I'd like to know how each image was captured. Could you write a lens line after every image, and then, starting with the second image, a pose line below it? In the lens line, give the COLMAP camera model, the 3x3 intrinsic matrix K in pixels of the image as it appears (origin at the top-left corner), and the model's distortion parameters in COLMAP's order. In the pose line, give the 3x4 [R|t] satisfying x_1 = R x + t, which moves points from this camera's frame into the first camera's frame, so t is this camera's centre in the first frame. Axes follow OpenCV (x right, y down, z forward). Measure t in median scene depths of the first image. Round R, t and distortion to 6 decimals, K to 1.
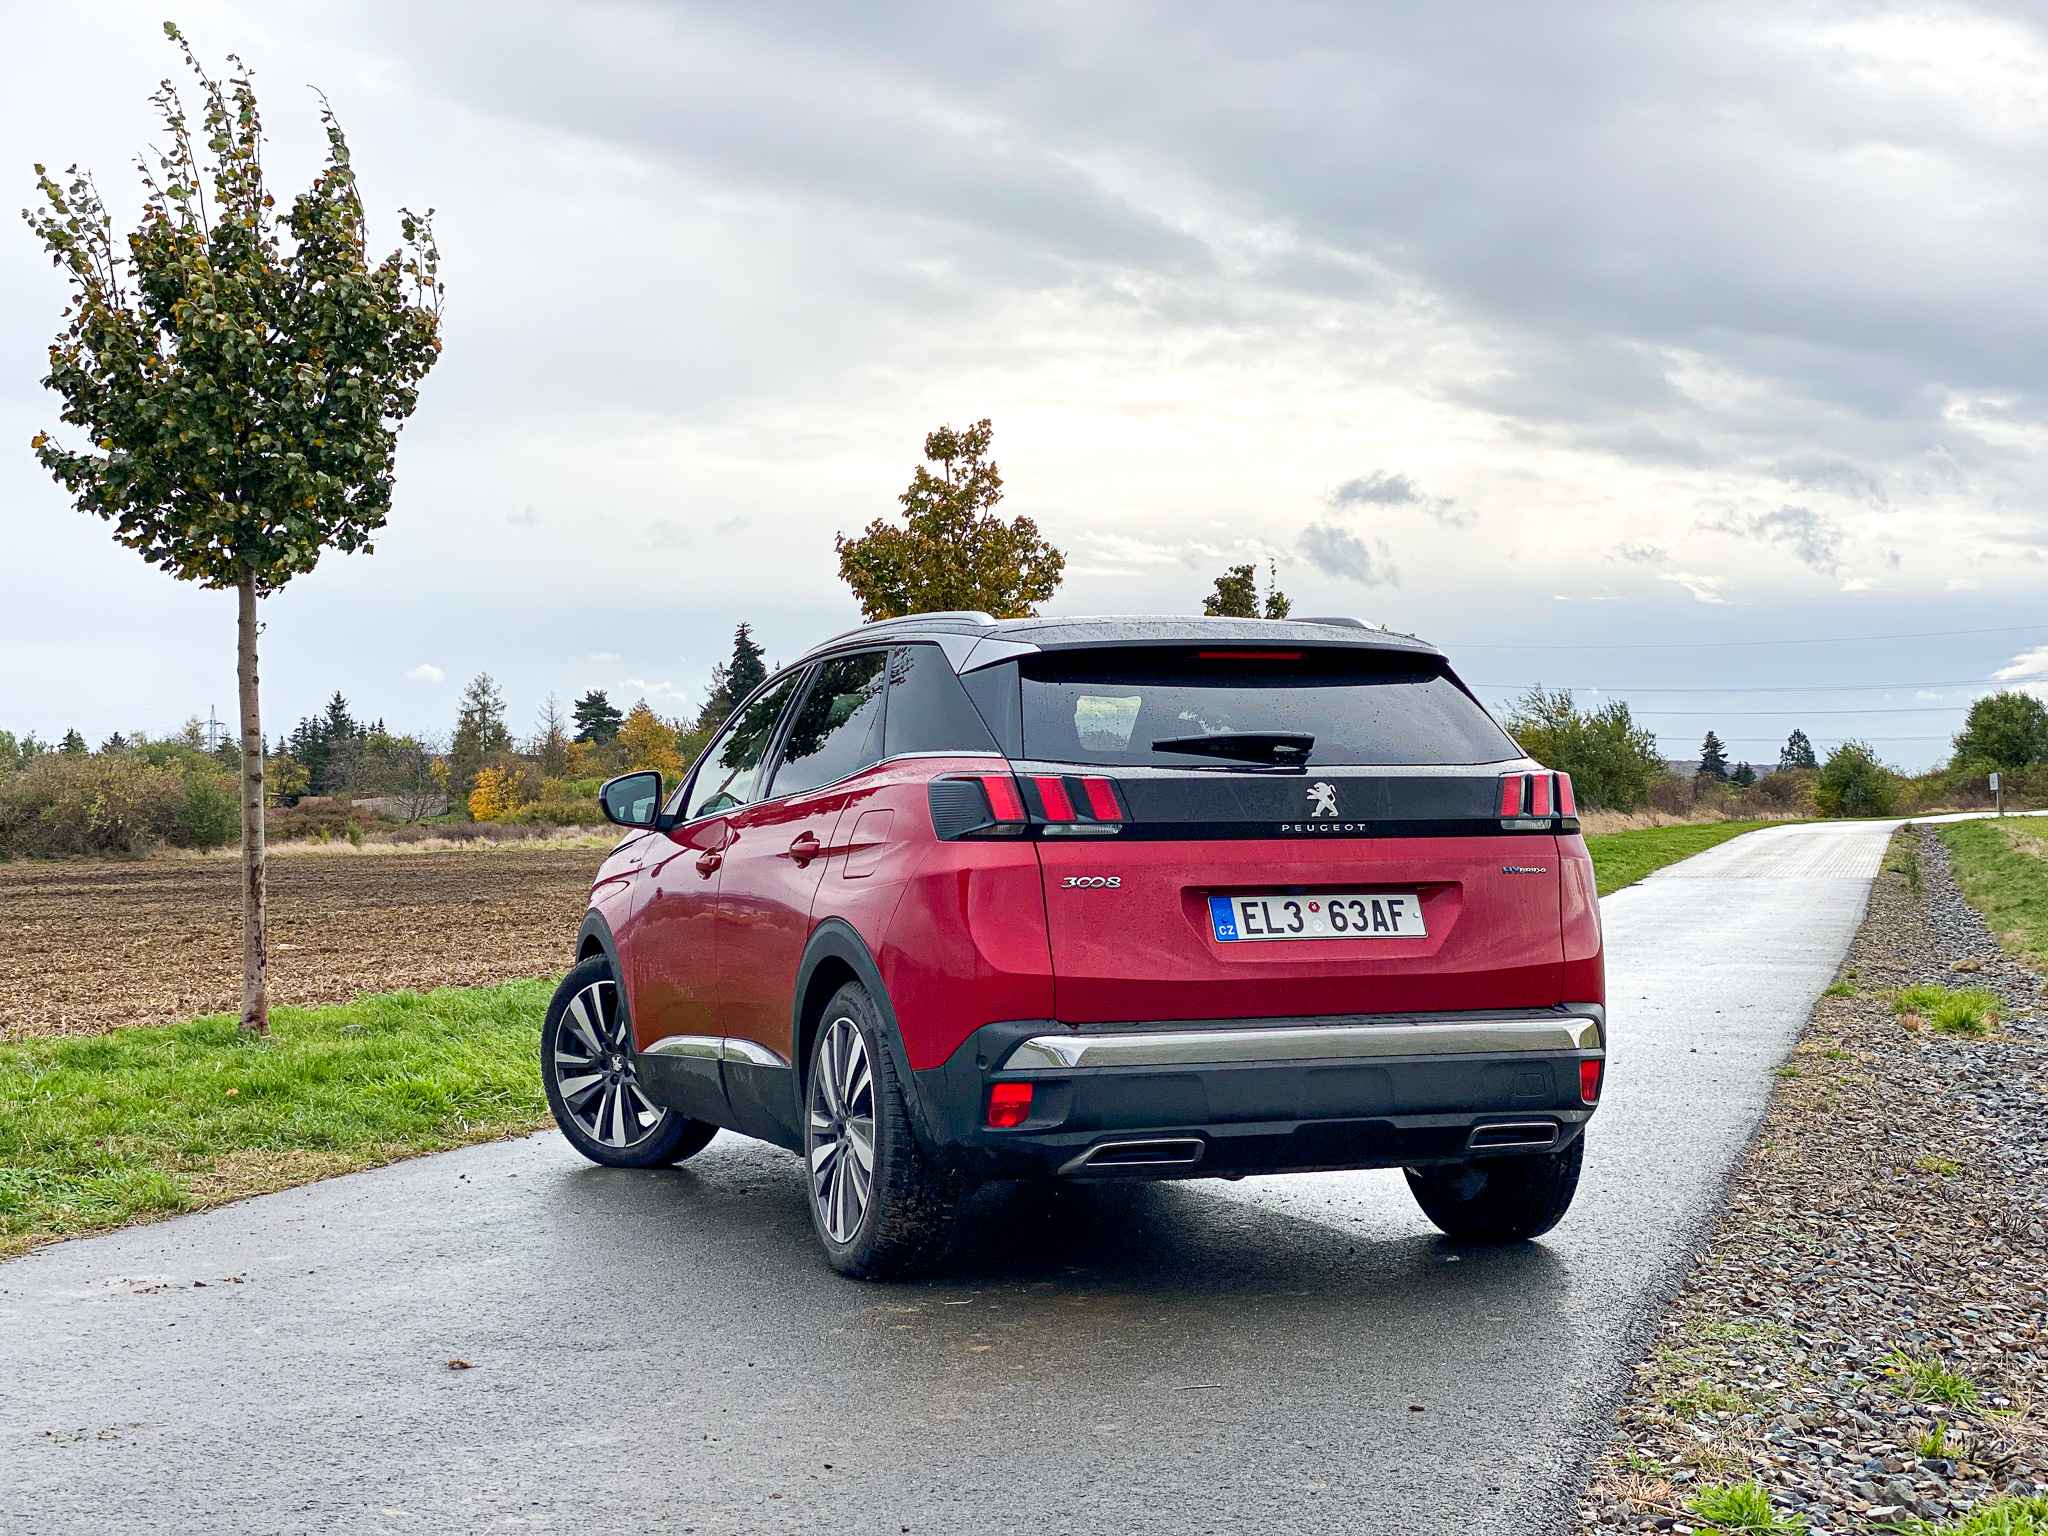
lens RADIAL K [[3068.0, 0, 1010.3], [0, 3068.0, 757.5], [0, 0, 1]] dist [0.130882, -0.065819]
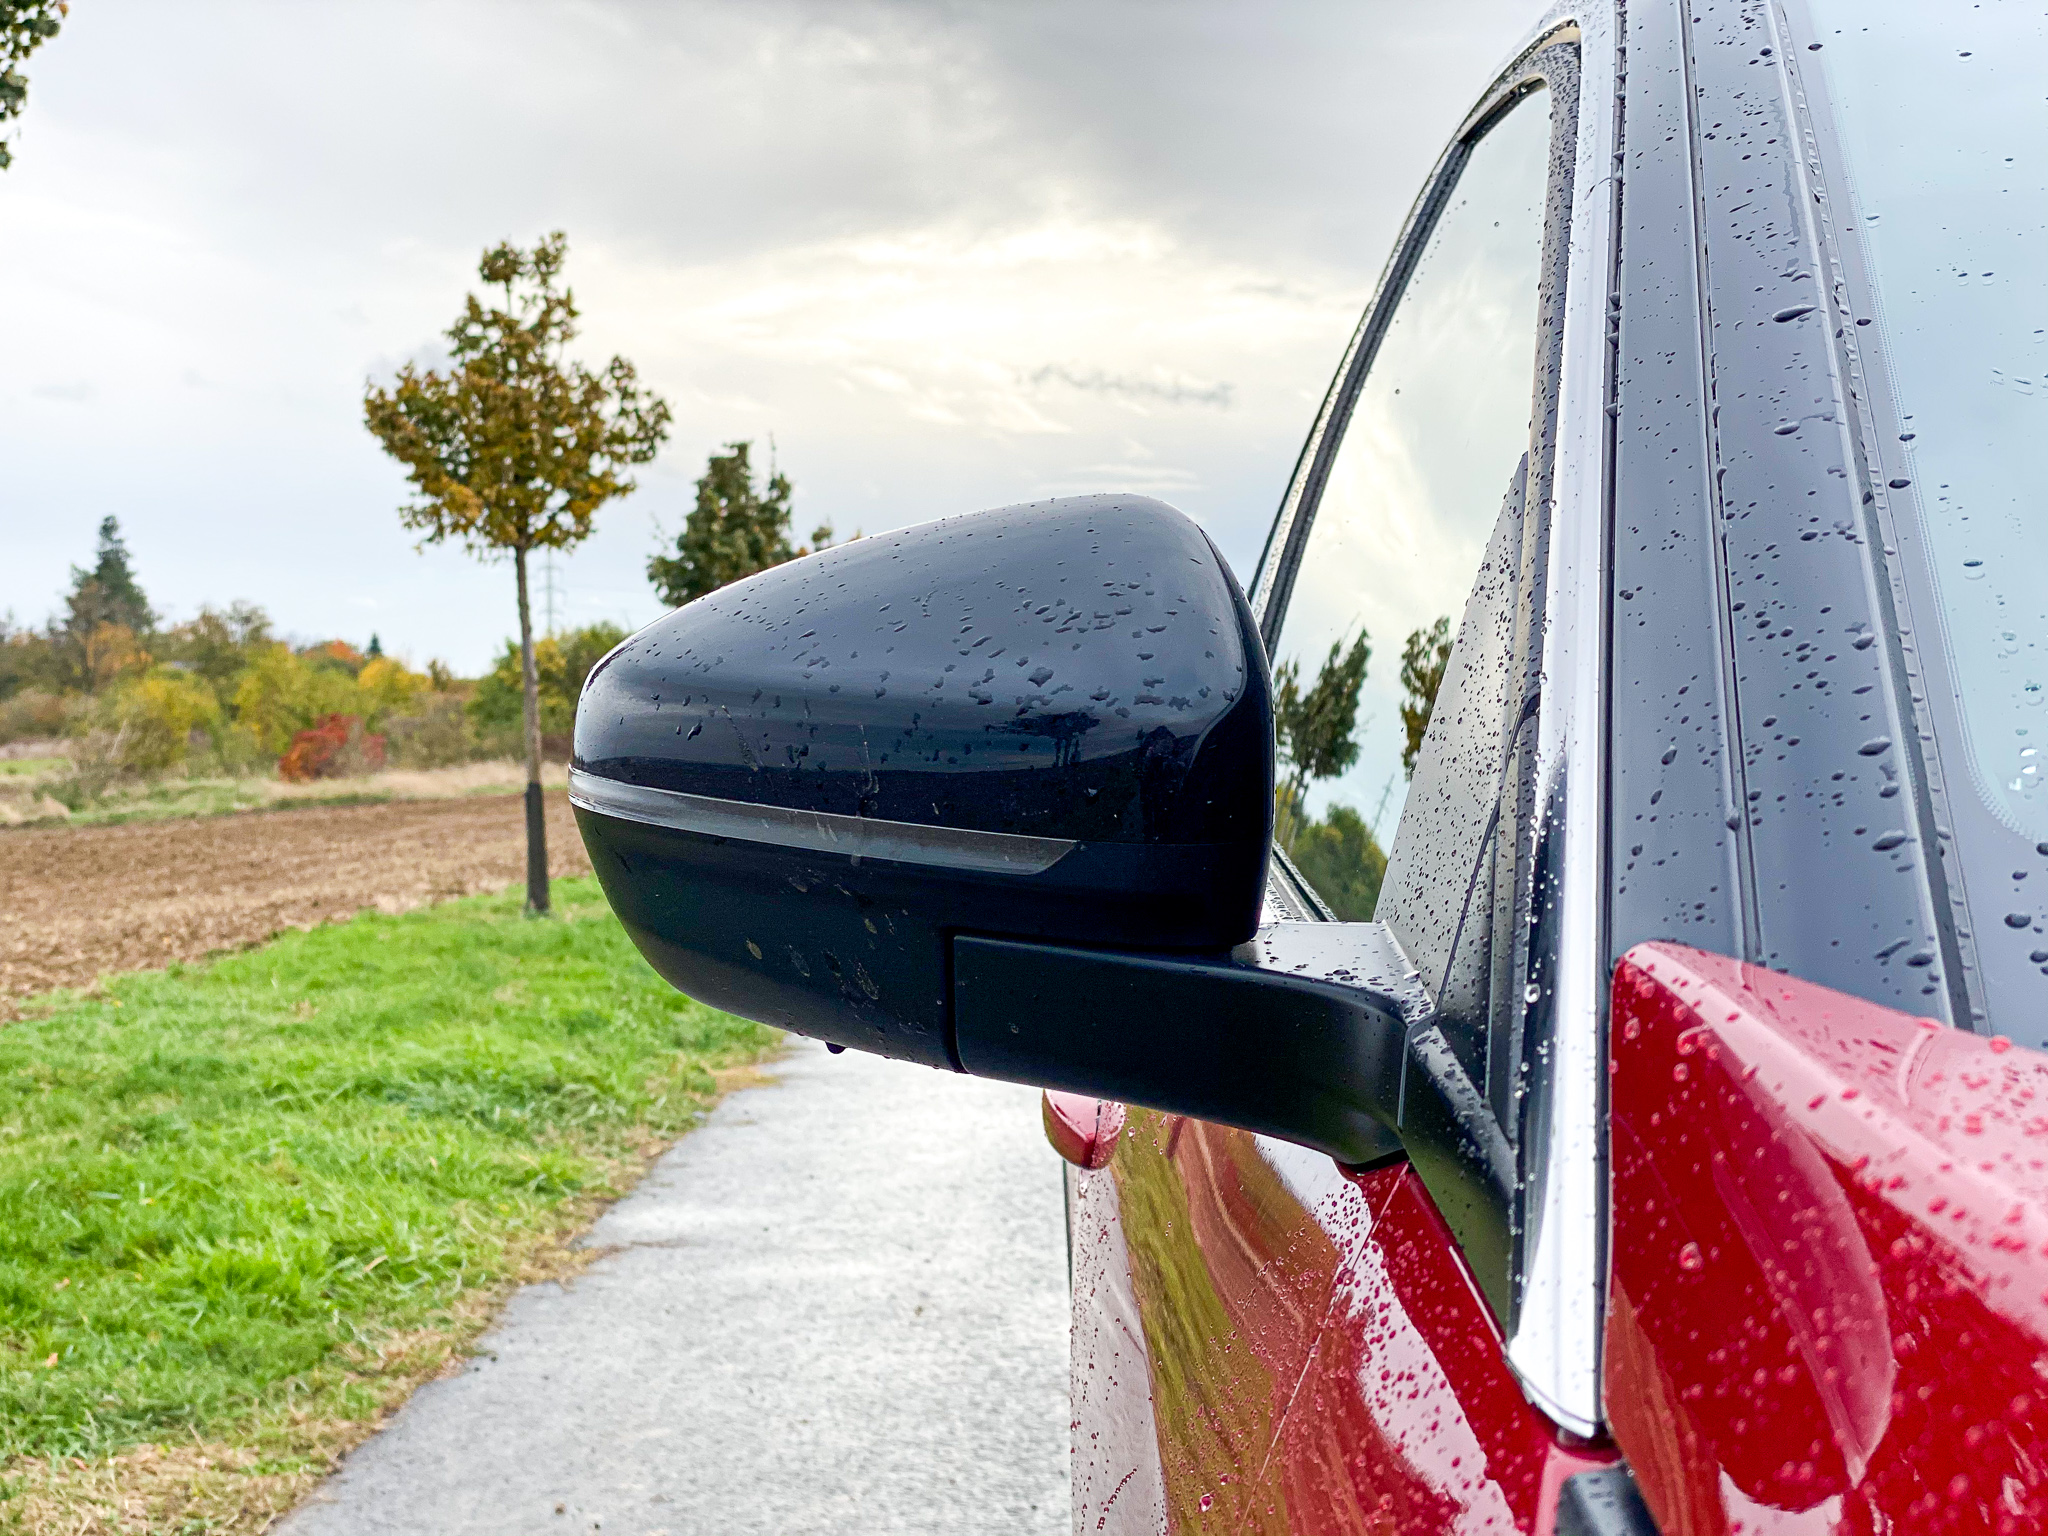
lens RADIAL K [[3068.0, 0, 1010.3], [0, 3068.0, 757.5], [0, 0, 1]] dist [0.130882, -0.065819]
pose [[0.967229, -0.027969, 0.252359, -0.099829], [0.020695, 0.999292, 0.031433, 0.000453], [-0.253059, -0.025180, 0.967123, 0.216184]]
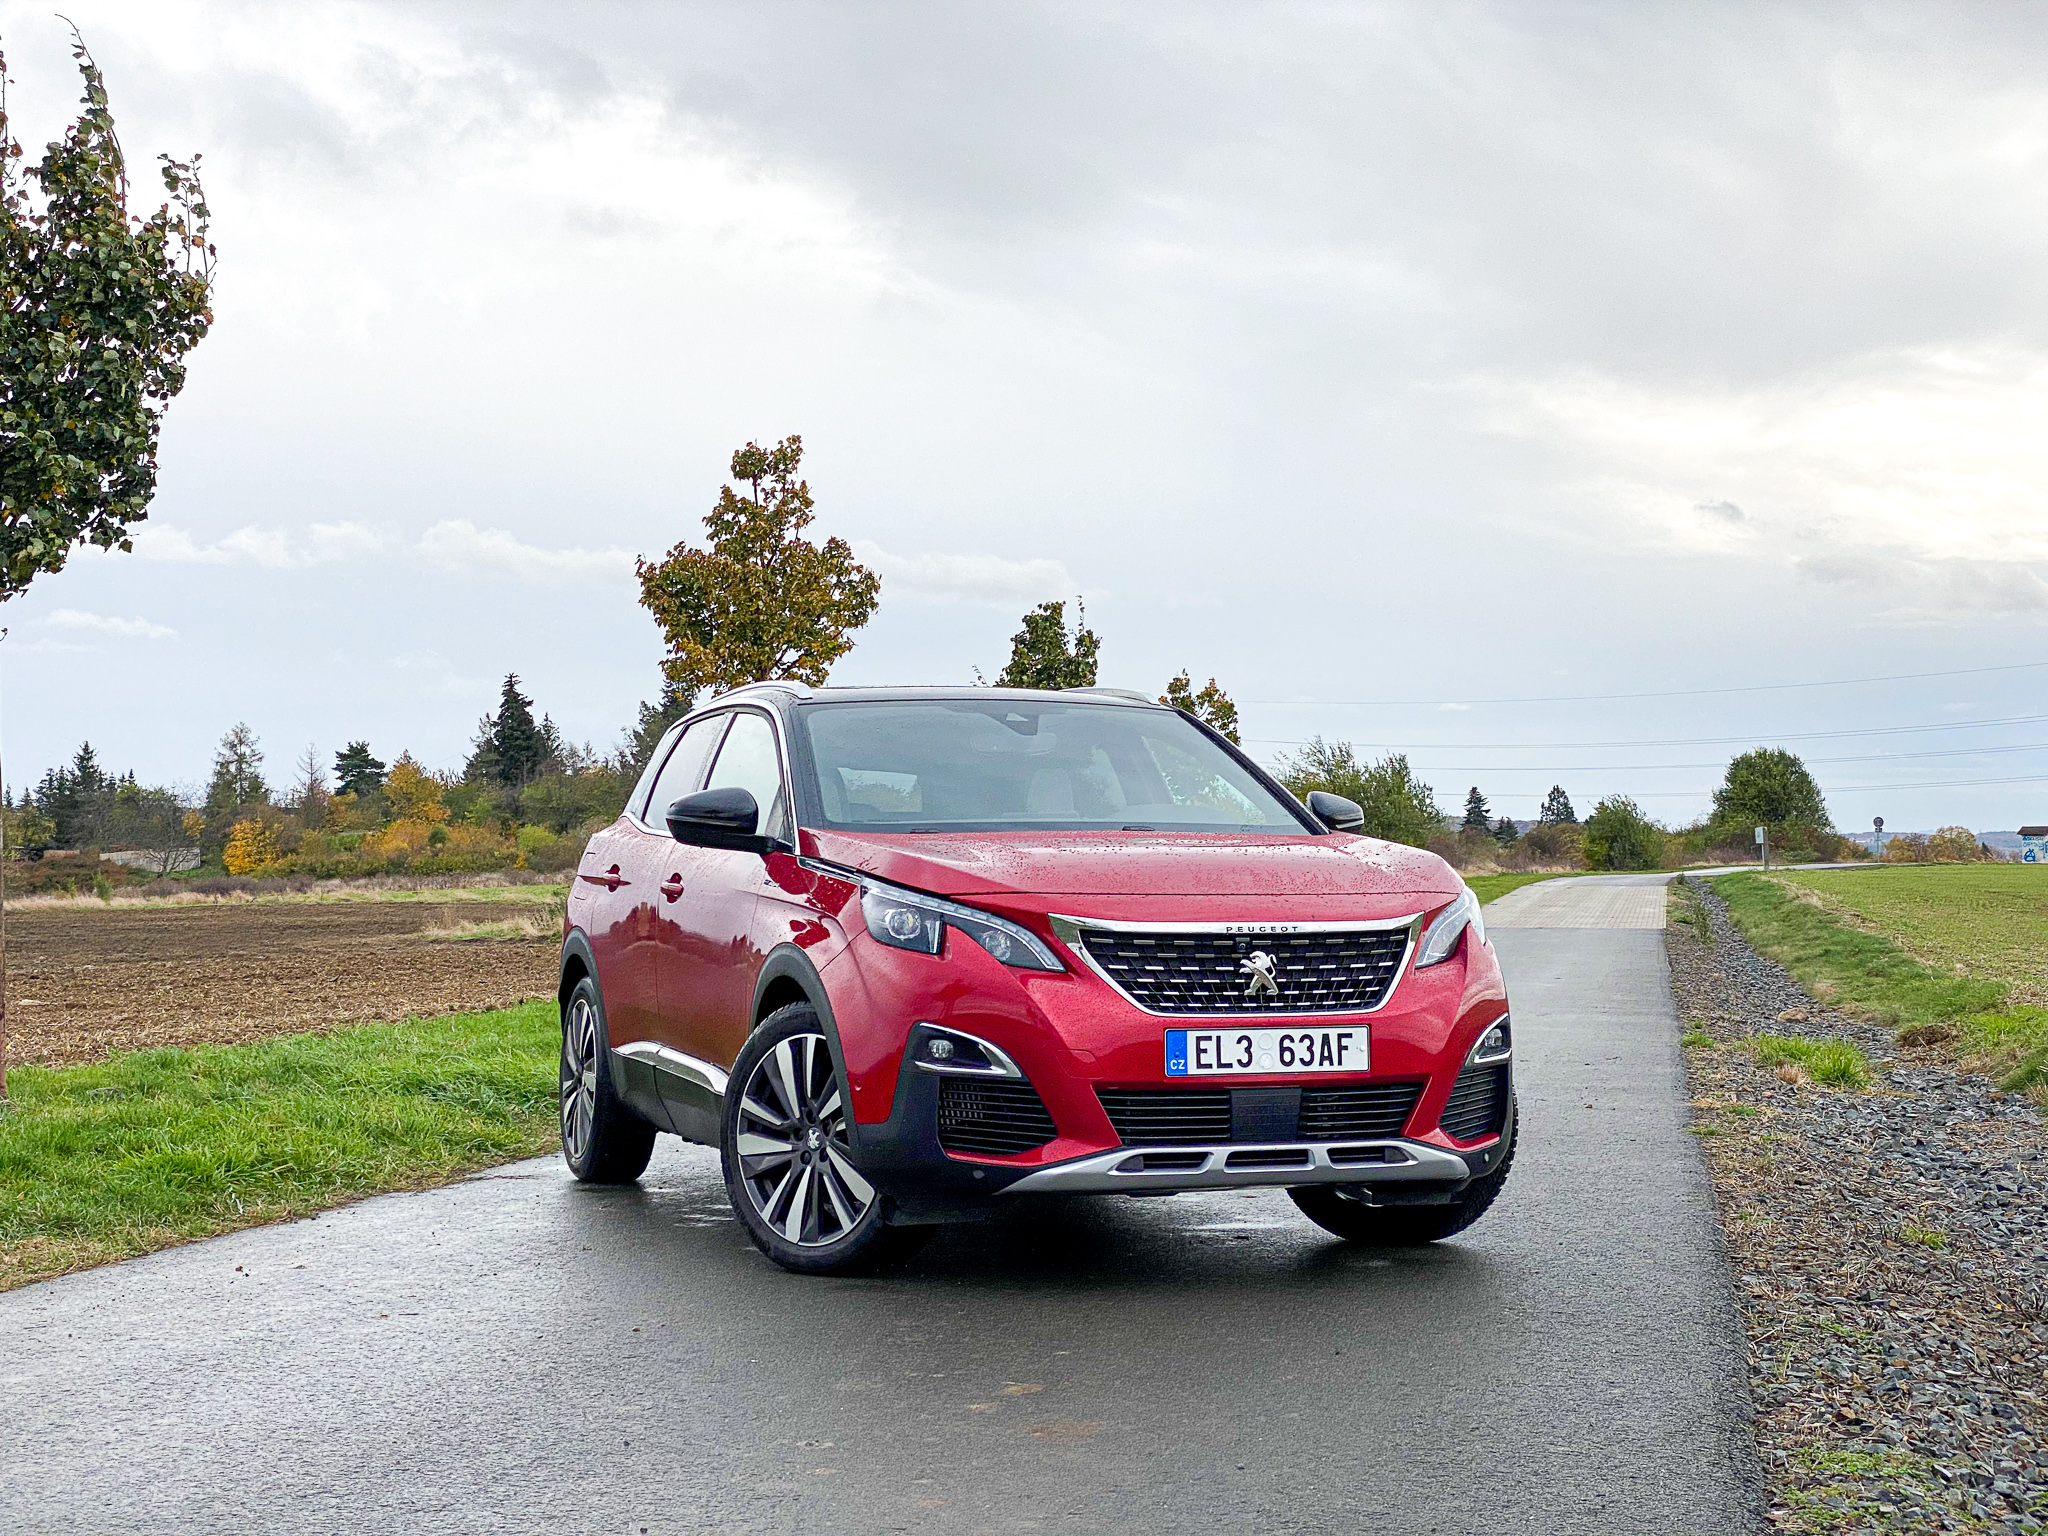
lens RADIAL K [[3068.0, 0, 1010.3], [0, 3068.0, 757.5], [0, 0, 1]] dist [0.130882, -0.065819]
pose [[0.997178, 0.003567, 0.074989, -0.013271], [-0.002226, 0.999836, -0.017969, 0.005070], [-0.075041, 0.017751, 0.997022, 0.058654]]
